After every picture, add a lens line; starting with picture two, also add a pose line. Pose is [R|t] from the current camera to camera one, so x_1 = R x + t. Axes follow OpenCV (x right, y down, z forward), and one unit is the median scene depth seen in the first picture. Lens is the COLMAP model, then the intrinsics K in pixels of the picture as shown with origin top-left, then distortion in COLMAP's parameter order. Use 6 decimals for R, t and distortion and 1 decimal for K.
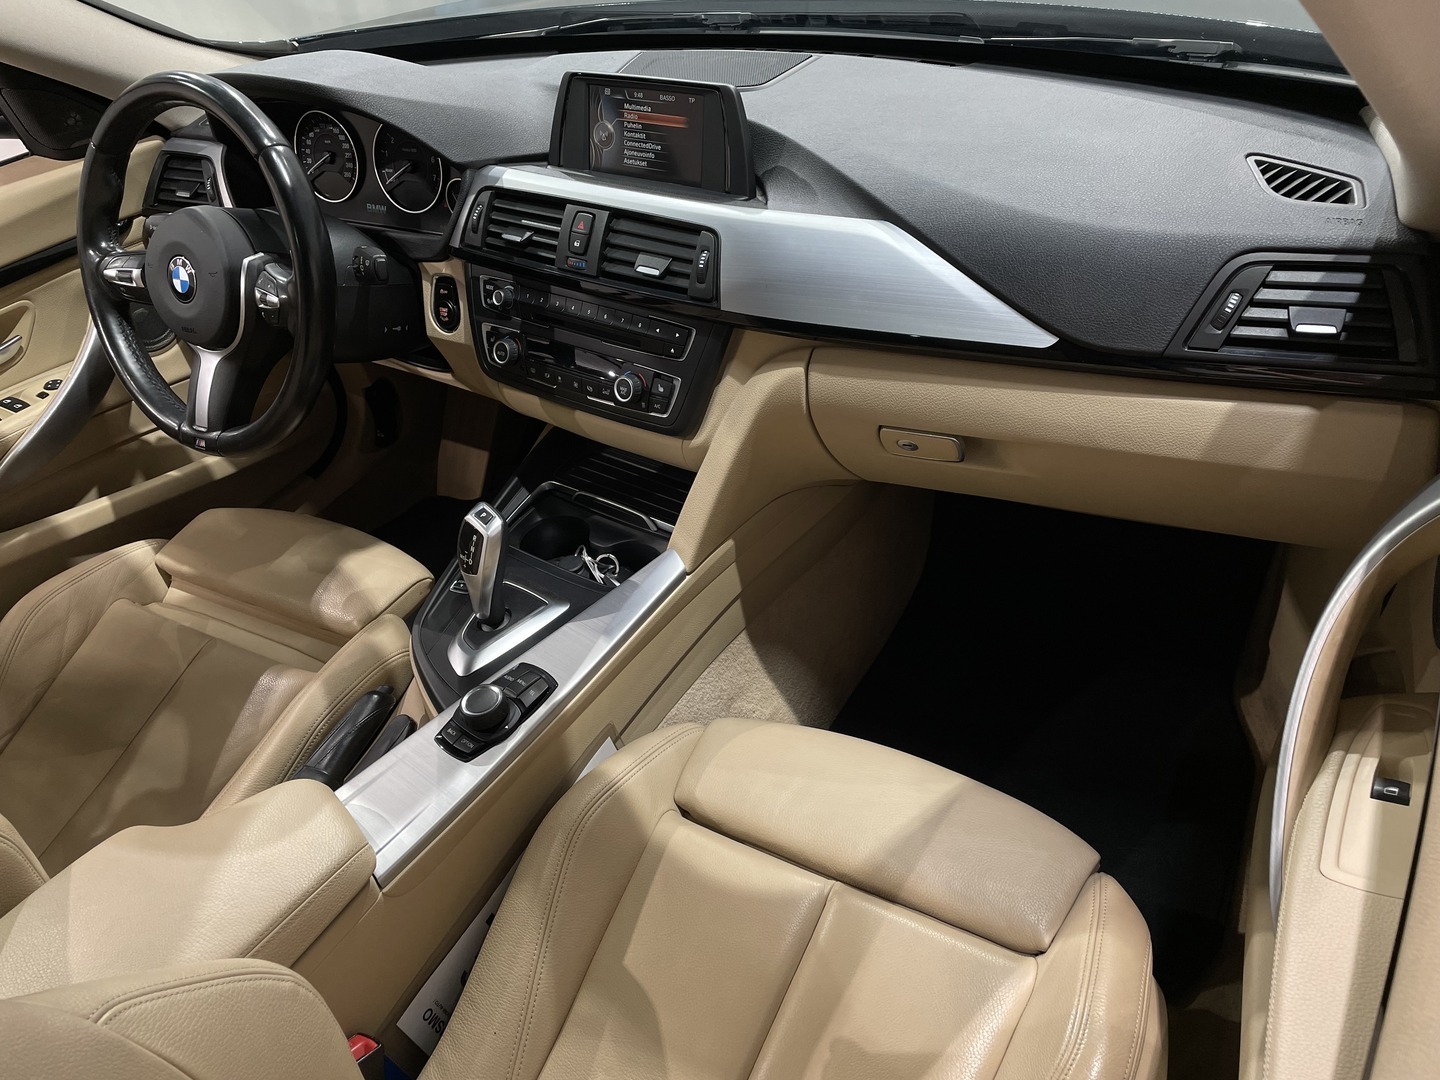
lens RADIAL K [[1094.3, 0, 720.0], [0, 1094.3, 540.0], [0, 0, 1]] dist [0.054701, -0.001949]
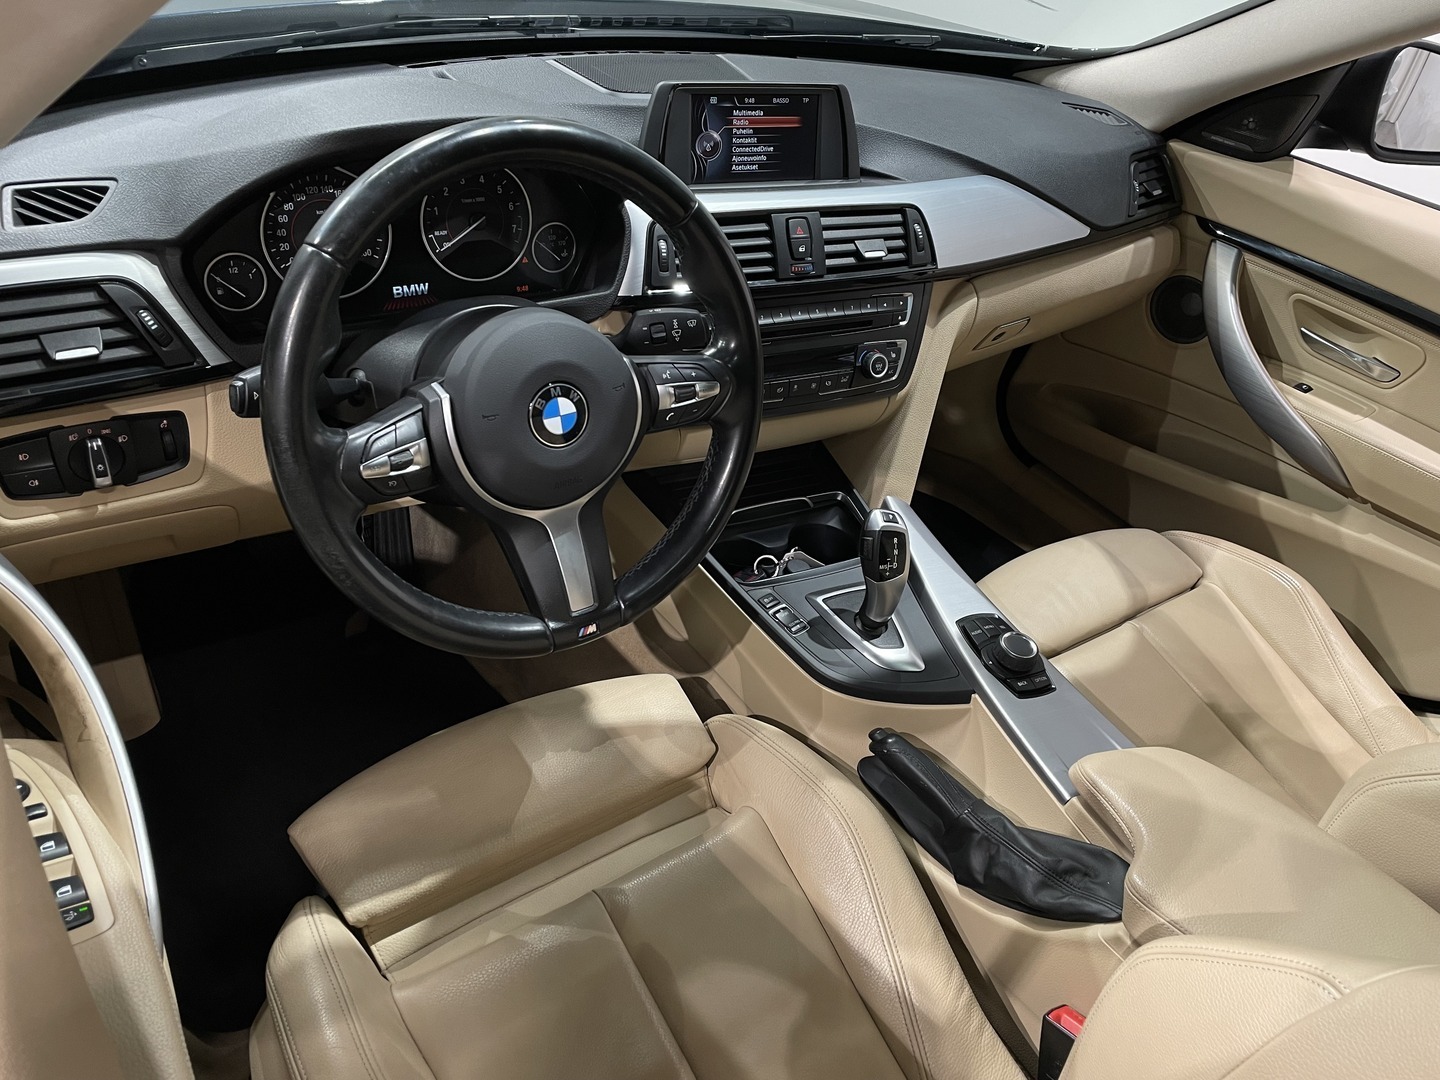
lens RADIAL K [[1094.3, 0, 720.0], [0, 1094.3, 540.0], [0, 0, 1]] dist [0.054701, -0.001949]
pose [[0.380711, -0.402588, 0.832456, -1.078391], [0.389770, 0.886233, 0.250340, -0.305250], [-0.838534, 0.229159, 0.494315, 0.604788]]
